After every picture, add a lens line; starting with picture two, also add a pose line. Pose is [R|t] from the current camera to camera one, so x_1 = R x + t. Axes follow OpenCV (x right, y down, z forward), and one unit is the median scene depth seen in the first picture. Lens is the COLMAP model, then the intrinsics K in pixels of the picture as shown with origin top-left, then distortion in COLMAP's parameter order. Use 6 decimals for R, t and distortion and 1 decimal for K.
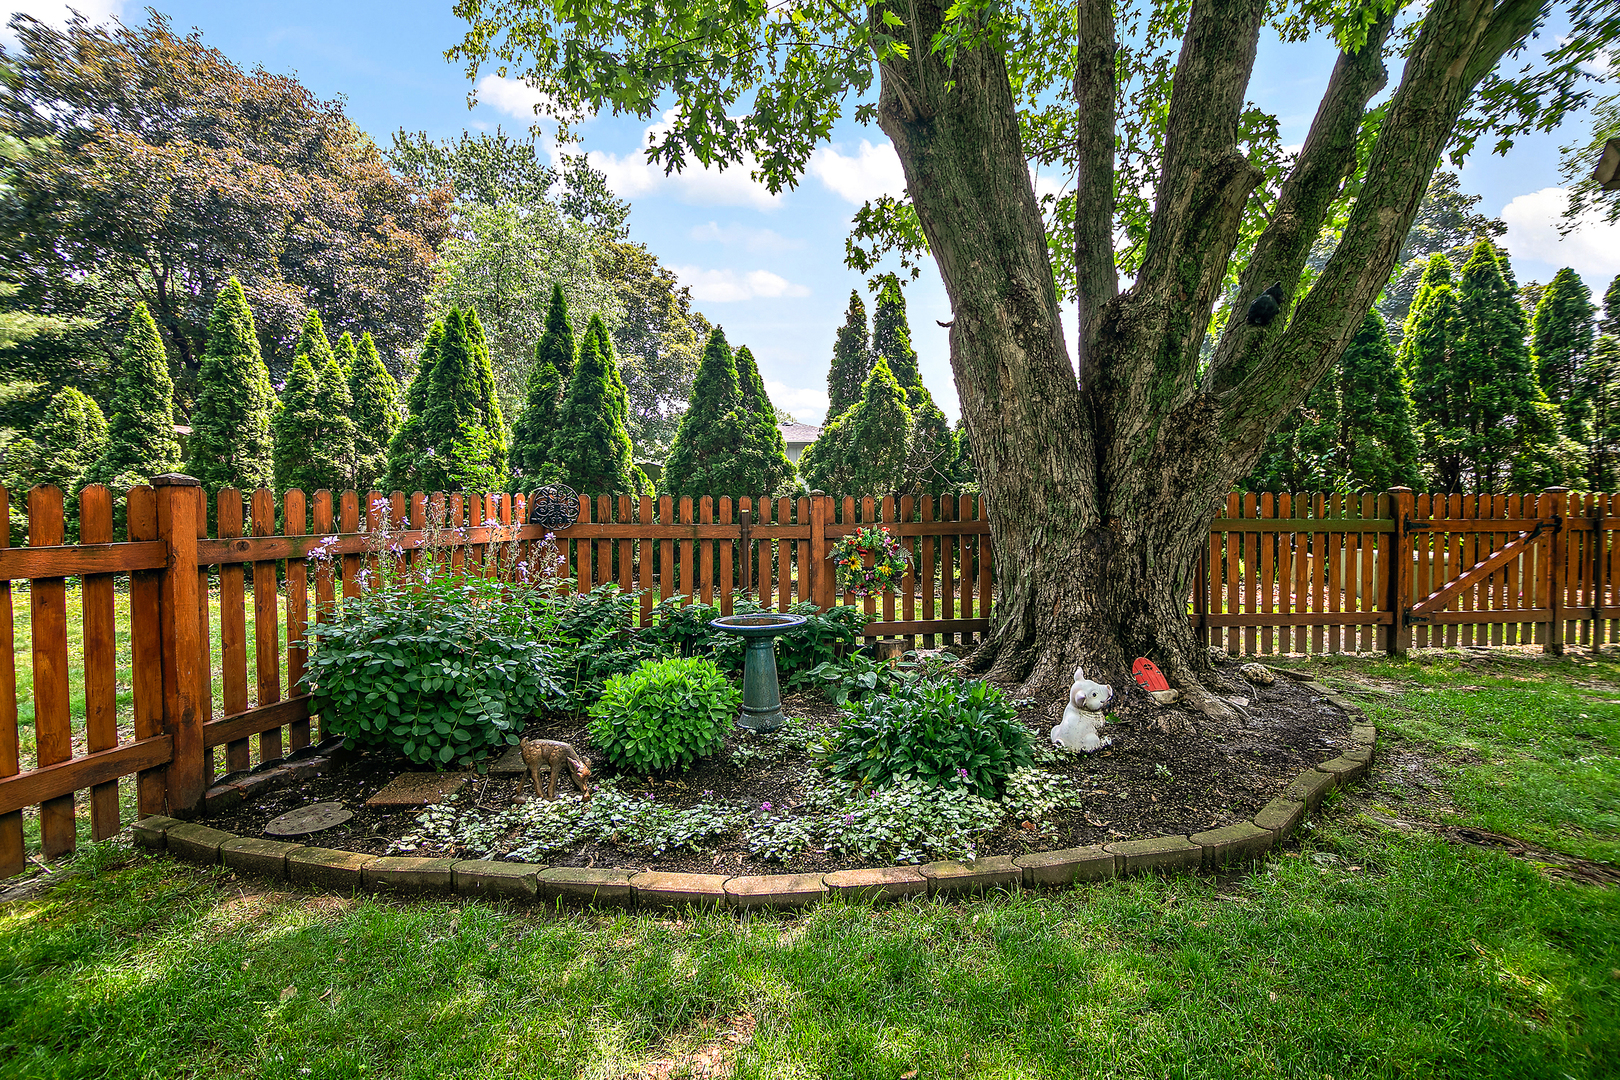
lens RADIAL K [[737.0, 0, 791.3], [0, 737.0, 523.6], [0, 0, 1]] dist [0.000632, -0.009697]
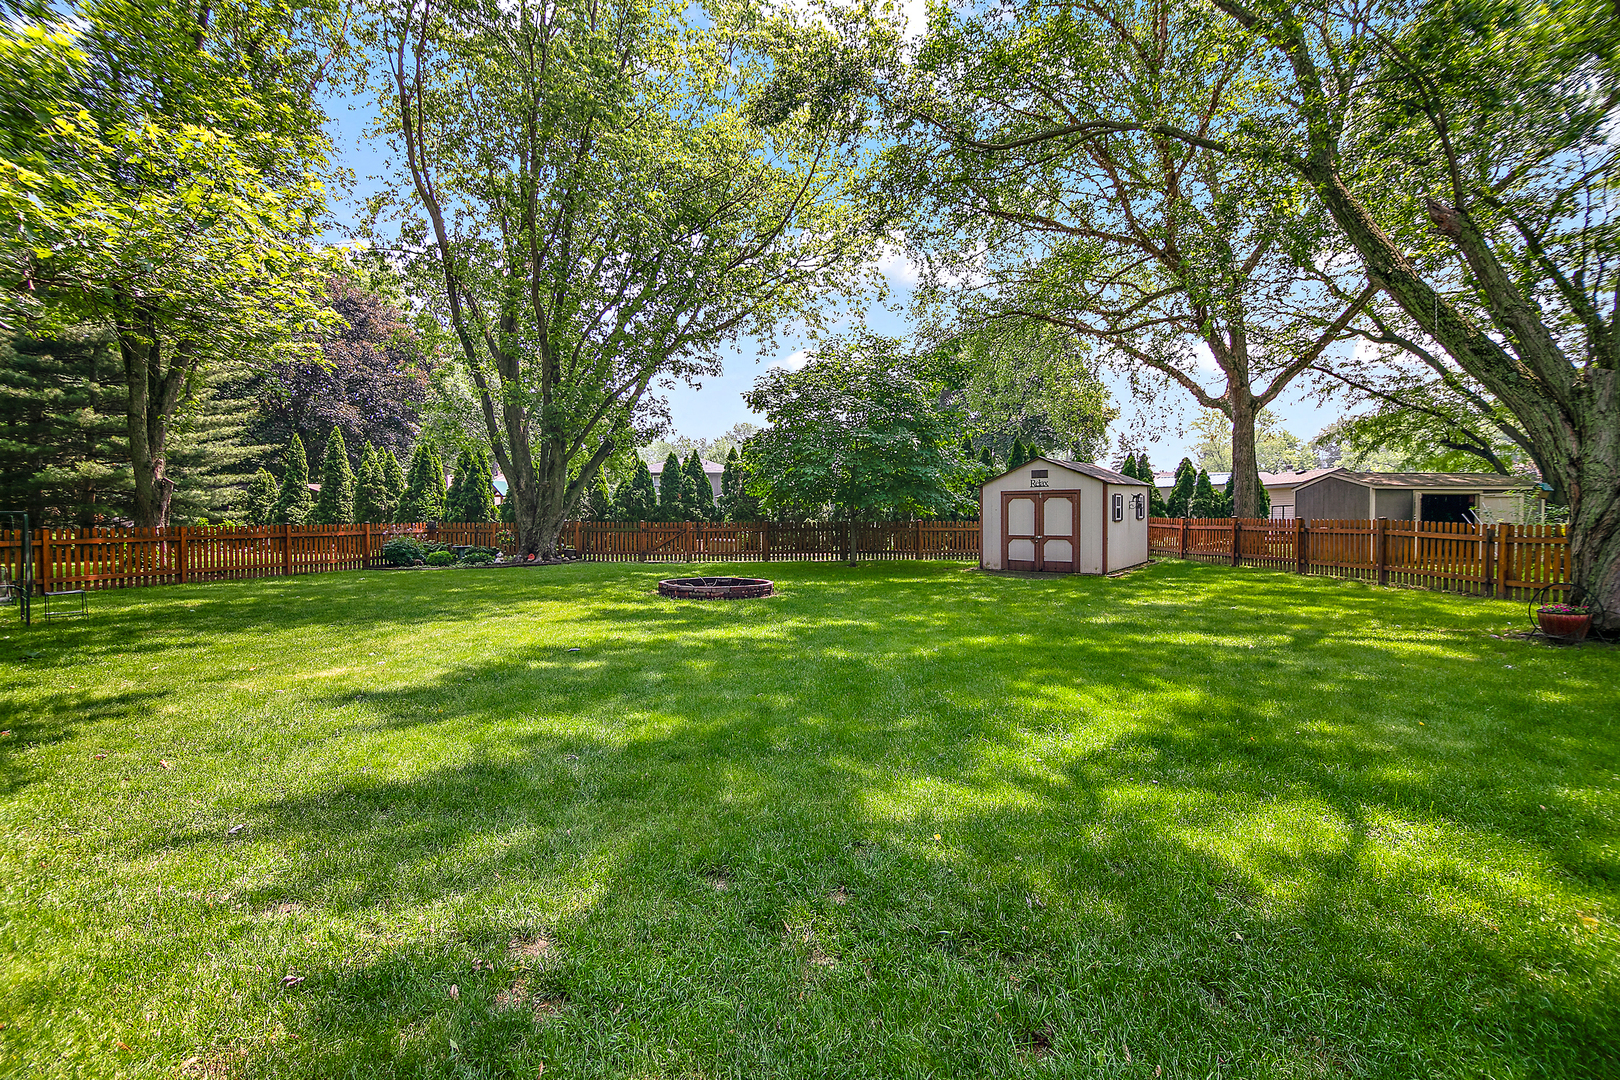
lens RADIAL K [[709.1, 0, 810.0], [0, 709.1, 540.0], [0, 0, 1]] dist [-0.033346, -0.000309]
pose [[0.999824, 0.006108, 0.017724, 0.782137], [-0.006302, 0.999921, 0.010908, 0.003772], [-0.017656, -0.011018, 0.999783, -1.364729]]
